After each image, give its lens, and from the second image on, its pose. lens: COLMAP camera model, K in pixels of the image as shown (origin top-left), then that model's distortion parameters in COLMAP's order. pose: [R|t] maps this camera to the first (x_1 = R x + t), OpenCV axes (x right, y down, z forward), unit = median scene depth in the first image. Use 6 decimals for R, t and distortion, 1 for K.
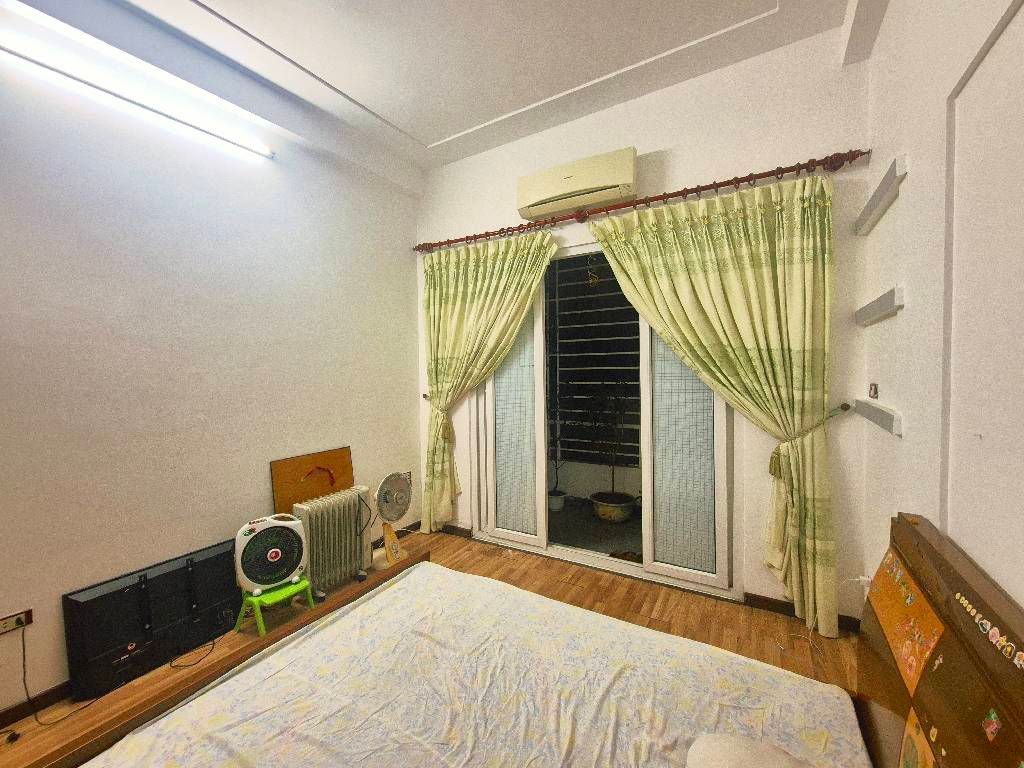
lens RADIAL K [[429.5, 0, 516.8], [0, 429.5, 382.5], [0, 0, 1]] dist [-0.002051, -0.000282]
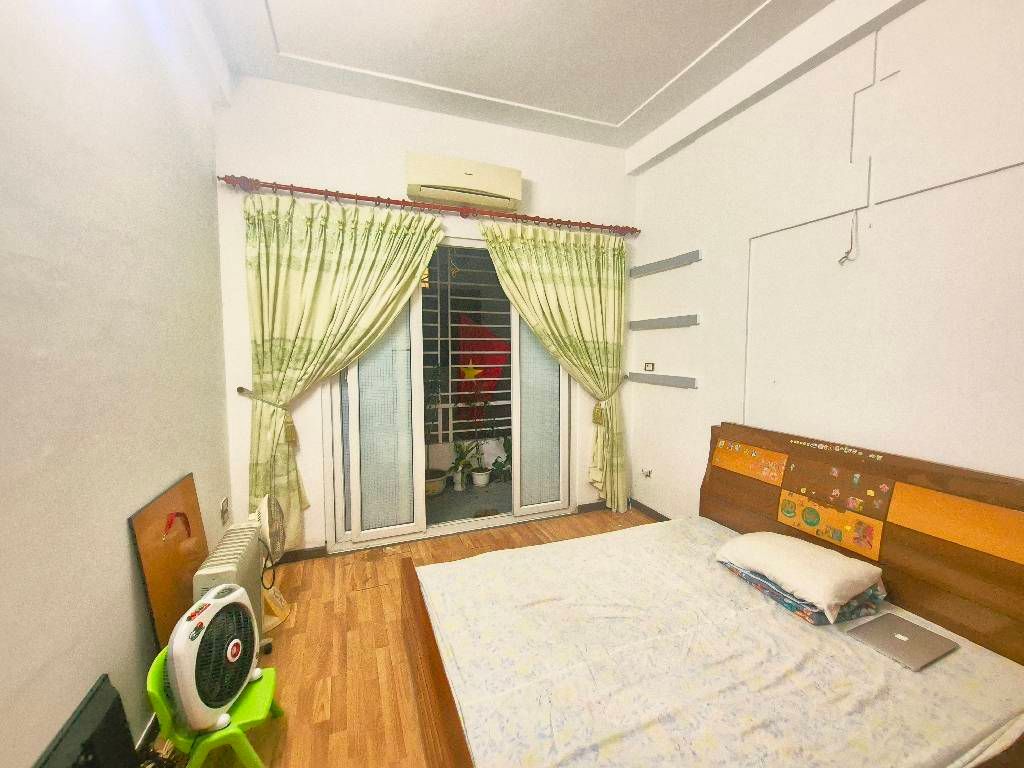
lens RADIAL K [[429.5, 0, 516.8], [0, 429.5, 382.5], [0, 0, 1]] dist [-0.002051, -0.000282]
pose [[0.593941, -0.047132, 0.803127, -0.692426], [0.021264, 0.998853, 0.042893, -0.002620], [-0.804228, -0.008398, 0.594262, 0.264523]]
